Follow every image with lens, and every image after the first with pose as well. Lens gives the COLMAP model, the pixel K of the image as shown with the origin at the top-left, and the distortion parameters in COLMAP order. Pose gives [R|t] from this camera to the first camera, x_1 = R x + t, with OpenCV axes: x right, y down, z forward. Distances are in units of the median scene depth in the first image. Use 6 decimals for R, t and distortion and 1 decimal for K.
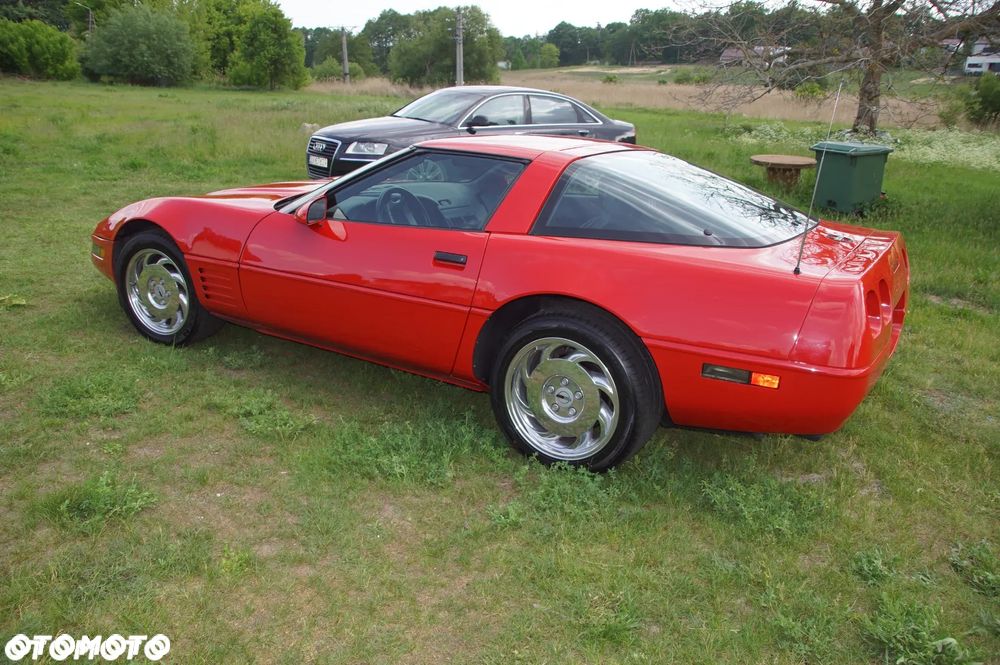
lens RADIAL K [[819.0, 0, 491.1], [0, 819.0, 345.7], [0, 0, 1]] dist [-0.173332, 0.162664]
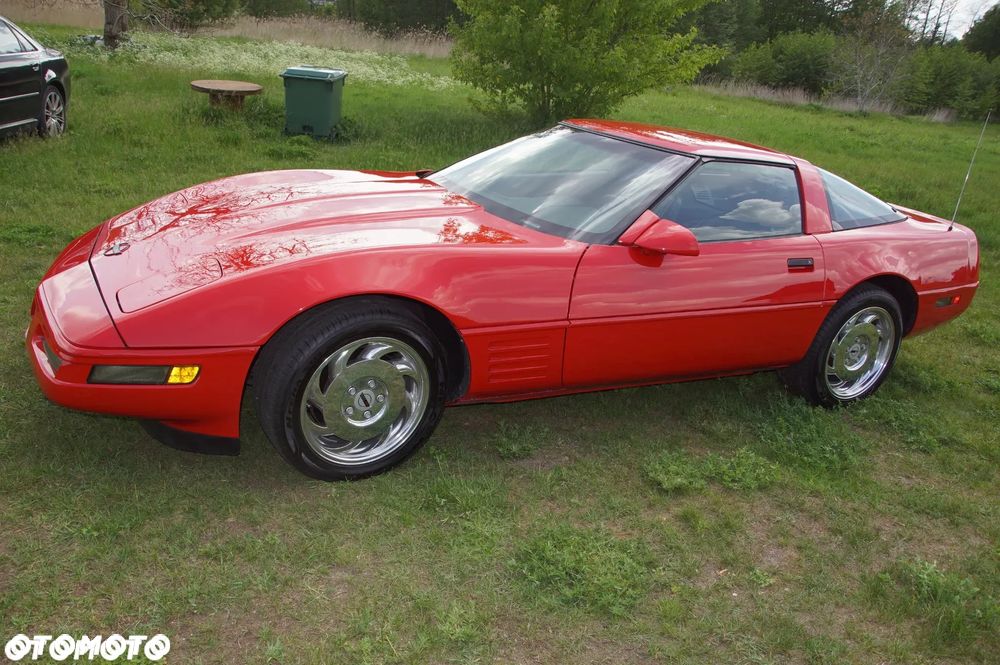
lens RADIAL K [[810.4, 0, 489.3], [0, 810.4, 350.0], [0, 0, 1]] dist [-0.175978, 0.155807]
pose [[0.524656, -0.290681, 0.800150, -0.324762], [0.178842, 0.956560, 0.230235, -0.088437], [-0.832317, 0.022306, 0.553851, 0.212538]]
